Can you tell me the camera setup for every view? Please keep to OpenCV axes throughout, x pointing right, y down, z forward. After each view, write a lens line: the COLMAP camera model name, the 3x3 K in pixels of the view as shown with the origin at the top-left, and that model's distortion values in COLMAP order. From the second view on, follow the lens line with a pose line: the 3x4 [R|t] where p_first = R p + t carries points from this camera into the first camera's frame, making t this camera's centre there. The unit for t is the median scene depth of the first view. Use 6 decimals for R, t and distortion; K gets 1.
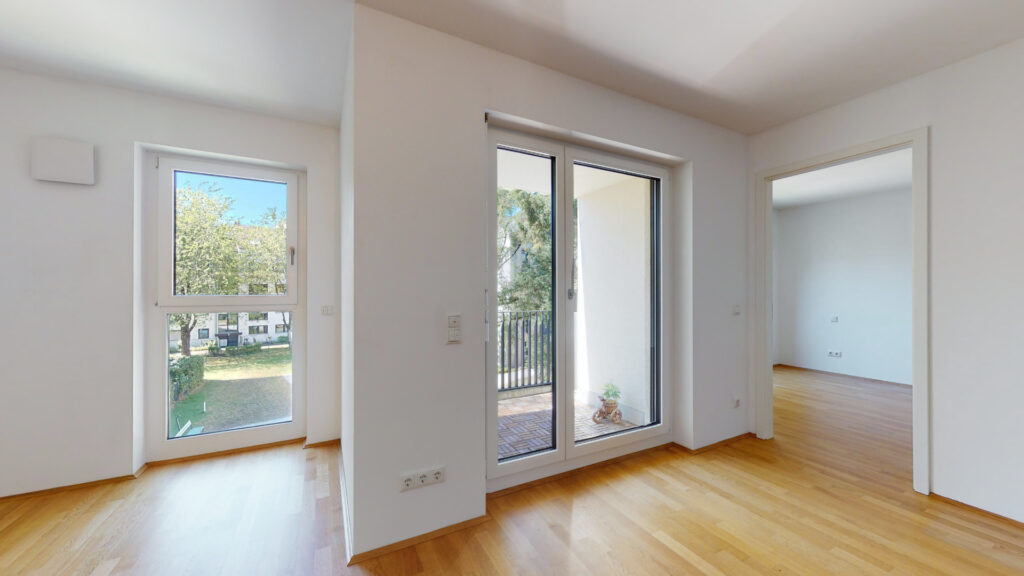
lens RADIAL K [[388.3, 0, 528.8], [0, 388.3, 289.8], [0, 0, 1]] dist [0.003906, 0.000110]
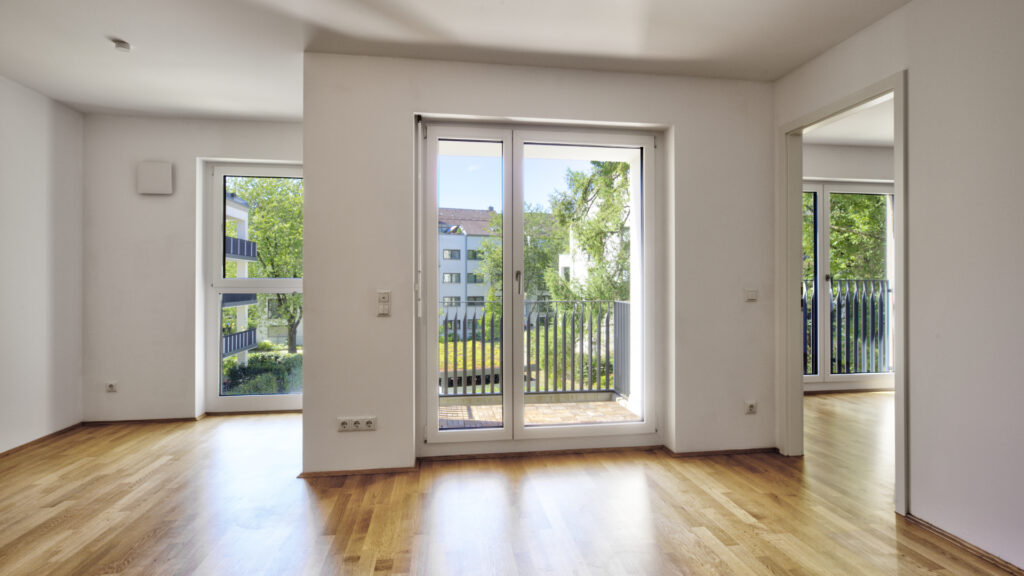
lens RADIAL K [[563.5, 0, 519.9], [0, 563.5, 276.2], [0, 0, 1]] dist [-0.000134, 0.000527]
pose [[0.940011, -0.003225, -0.341130, 0.528879], [0.001106, 0.999979, -0.006405, 0.019212], [0.341143, 0.005643, 0.939994, -0.321442]]
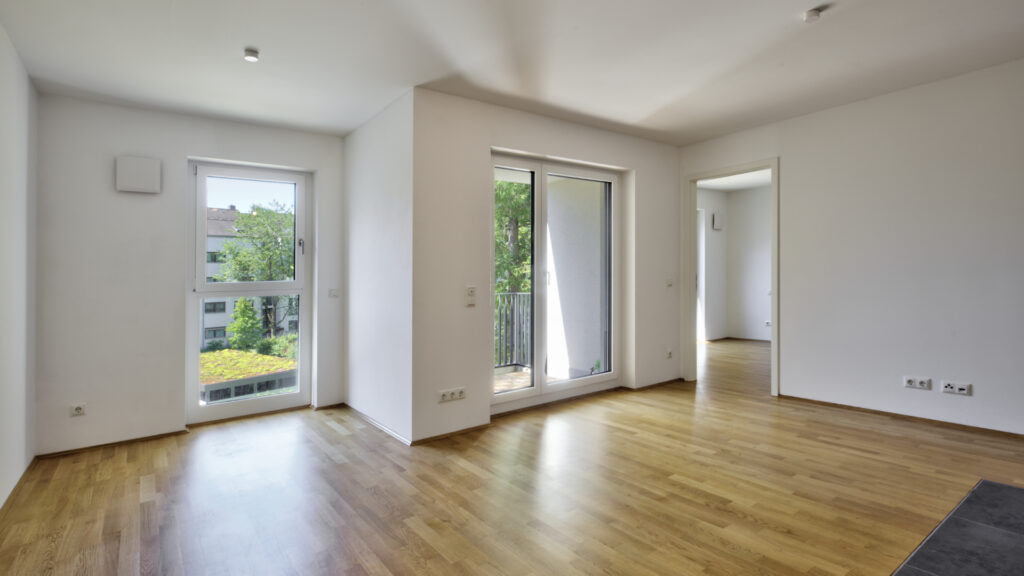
lens RADIAL K [[519.7, 0, 547.9], [0, 519.7, 254.9], [0, 0, 1]] dist [-0.000006, 0.000026]
pose [[0.984228, -0.020495, 0.175716, -0.162507], [0.027786, 0.998848, -0.039133, 0.022649], [-0.174711, 0.043398, 0.983663, -0.680925]]
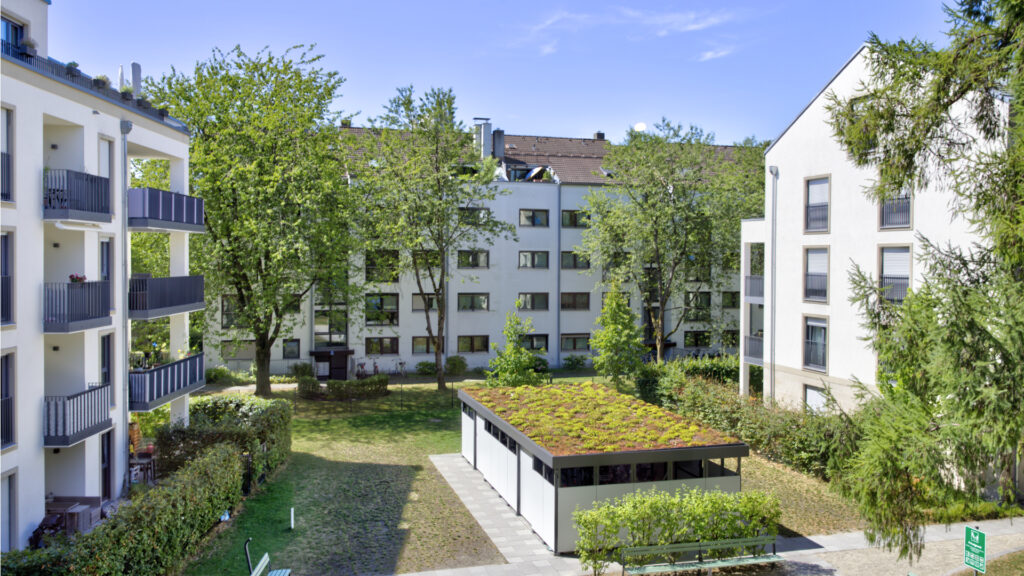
lens RADIAL K [[932.5, 0, 515.2], [0, 932.5, 269.4], [0, 0, 1]] dist [0.015590, 0.003311]
pose [[0.895541, 0.009501, -0.444877, -0.749870], [-0.003664, 0.999896, 0.013980, -0.134021], [0.444963, -0.010890, 0.895483, 0.912727]]
